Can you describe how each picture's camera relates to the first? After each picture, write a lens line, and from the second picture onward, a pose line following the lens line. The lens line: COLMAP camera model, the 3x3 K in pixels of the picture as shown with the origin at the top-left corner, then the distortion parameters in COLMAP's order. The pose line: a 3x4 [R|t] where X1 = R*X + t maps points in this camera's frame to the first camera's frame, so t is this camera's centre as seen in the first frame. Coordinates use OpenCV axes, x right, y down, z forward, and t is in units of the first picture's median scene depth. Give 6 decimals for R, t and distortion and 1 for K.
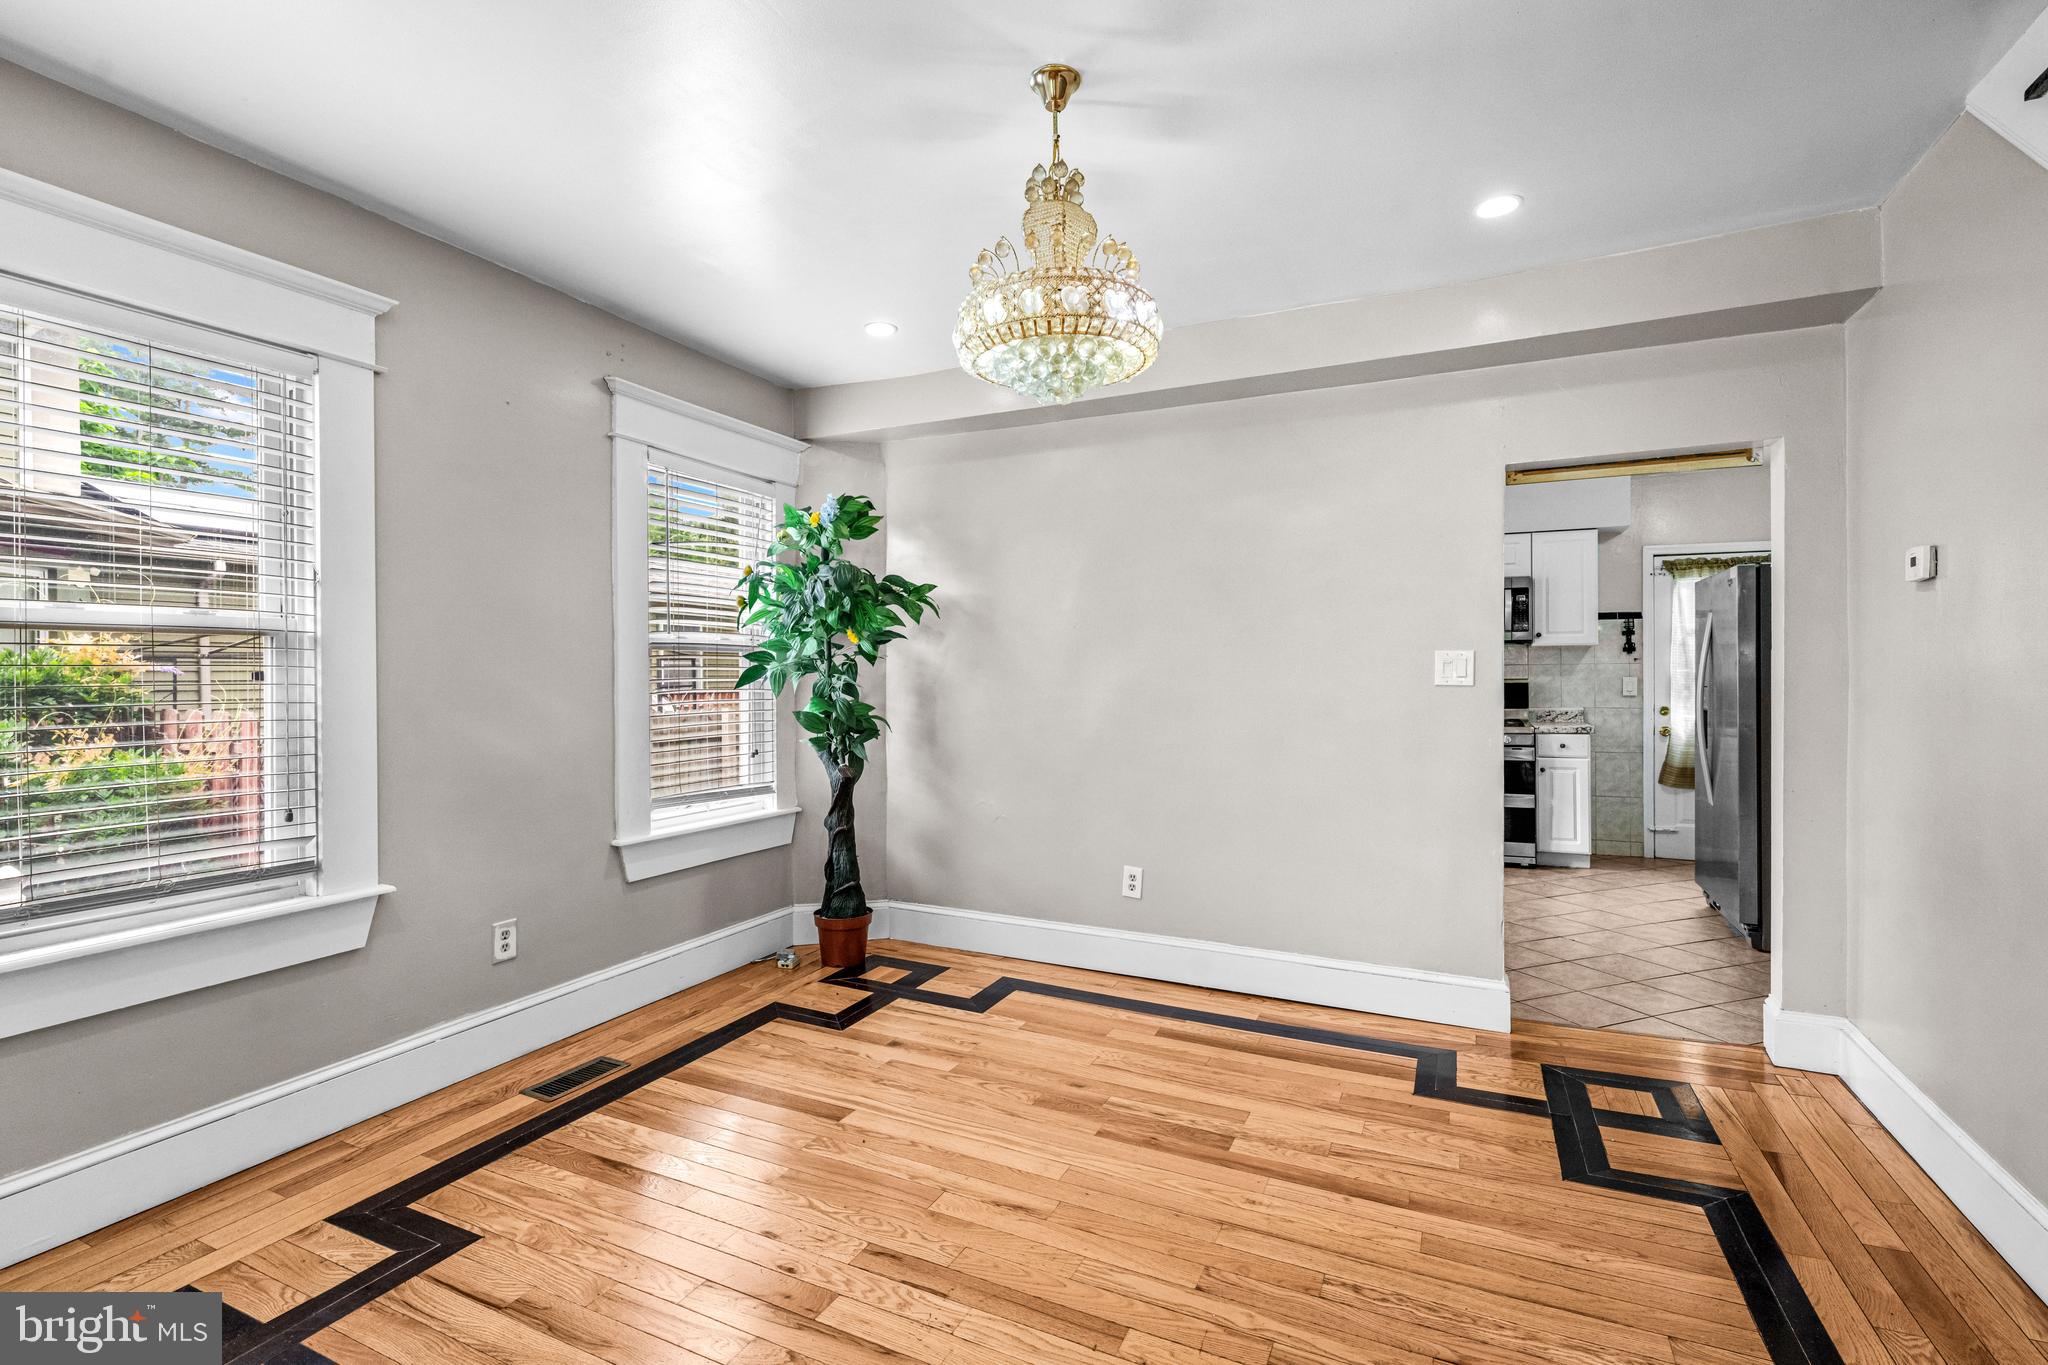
lens RADIAL K [[928.6, 0, 1028.8], [0, 928.6, 675.2], [0, 0, 1]] dist [-0.000249, -0.000117]
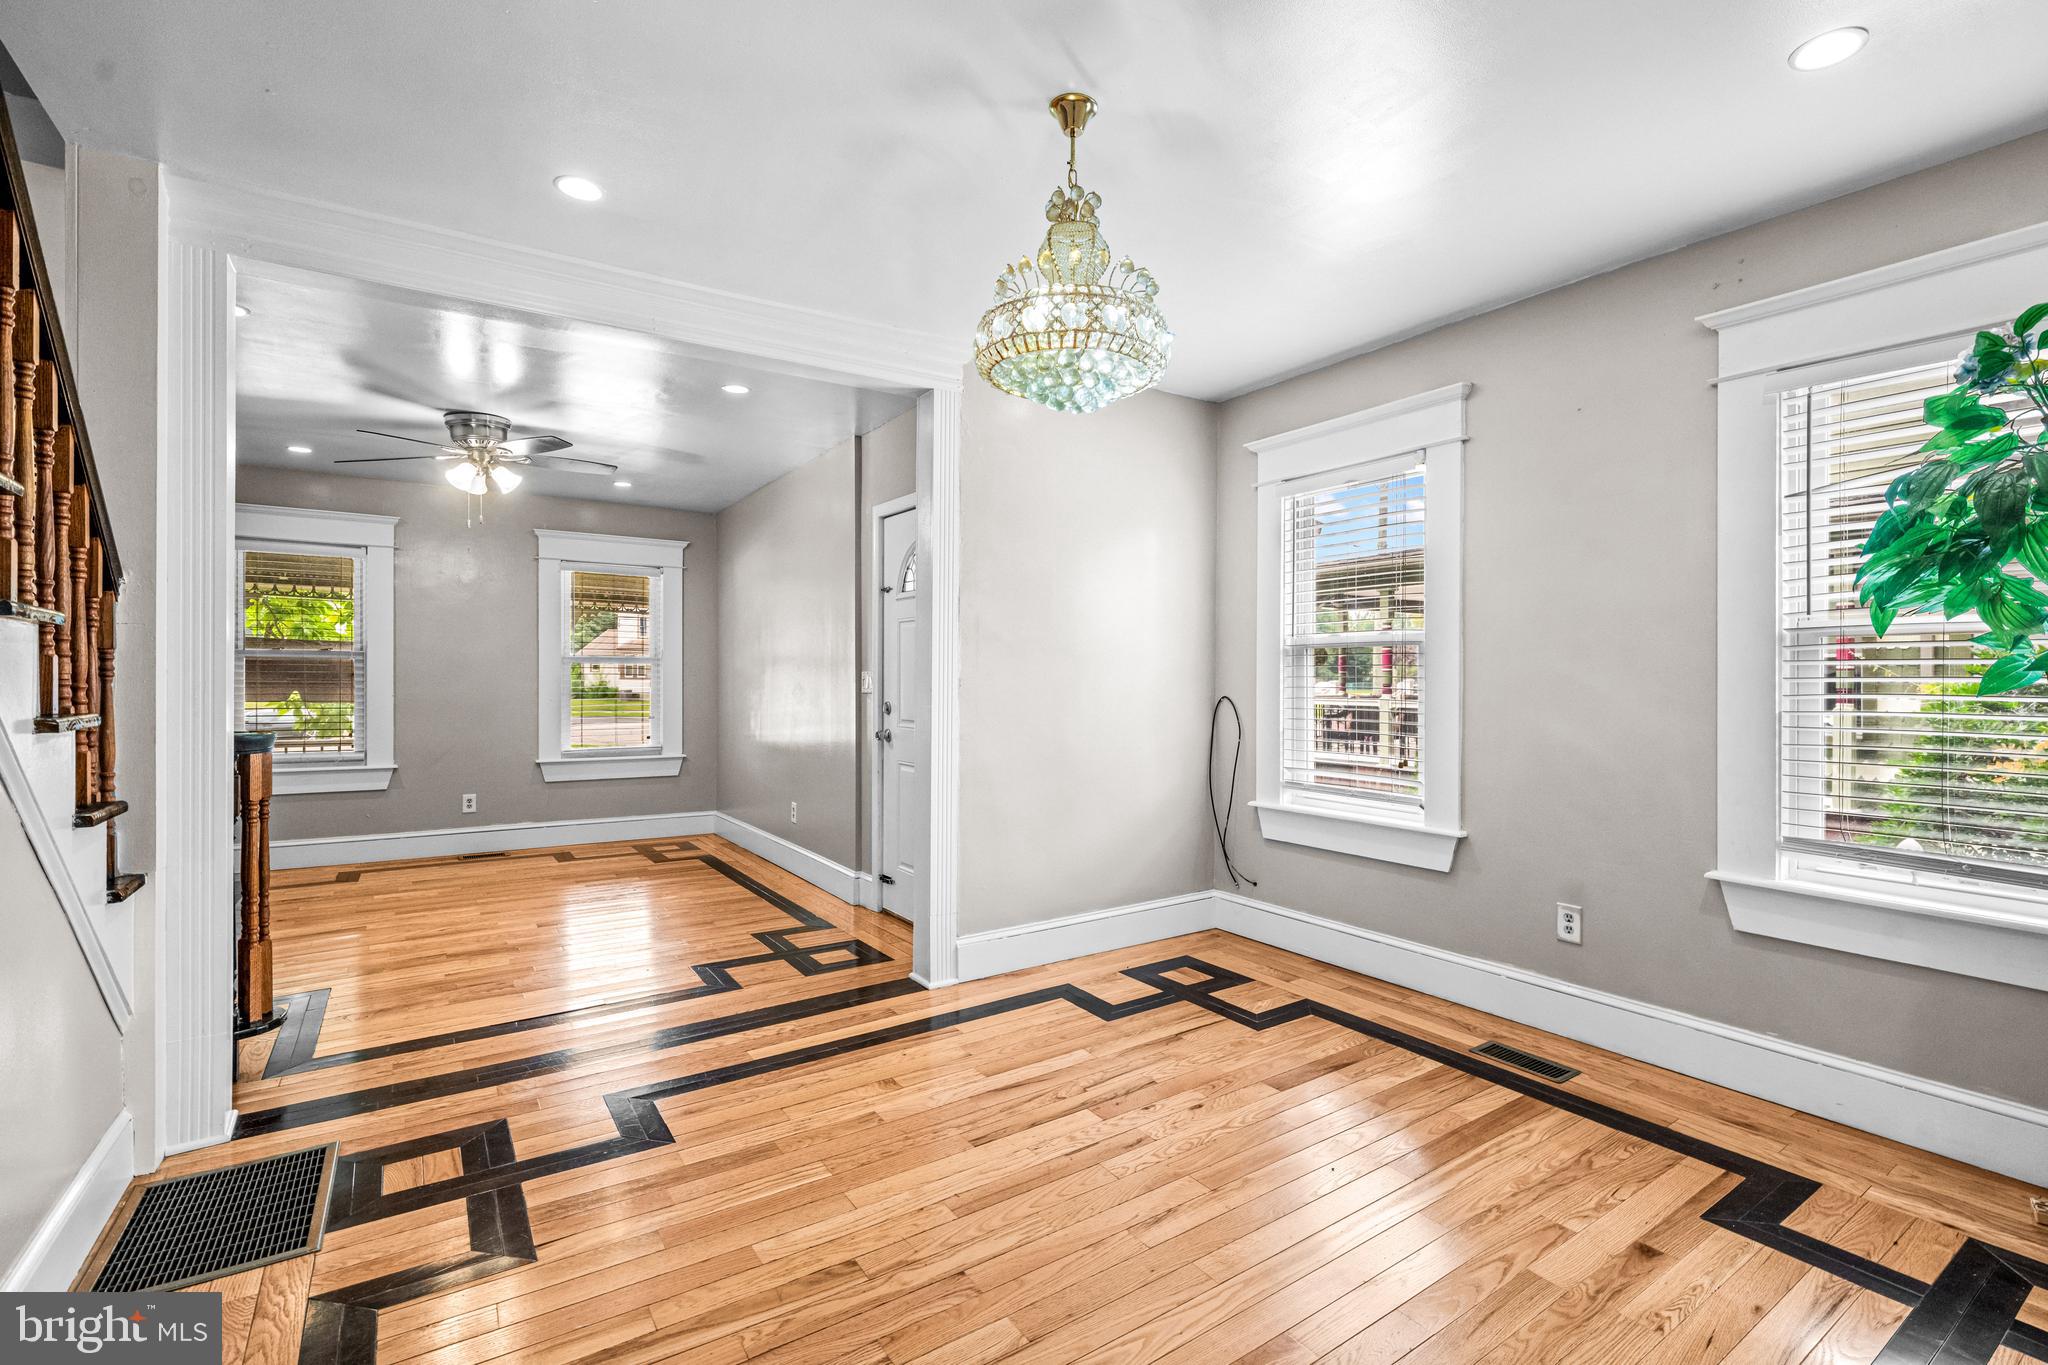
lens RADIAL K [[928.6, 0, 1038.8], [0, 928.6, 678.1], [0, 0, 1]] dist [-0.000249, -0.000117]
pose [[-0.510509, 0.008912, -0.859826, 0.858010], [-0.000136, 0.999945, 0.010445, -0.004897], [0.859872, 0.005449, -0.510480, 1.348125]]
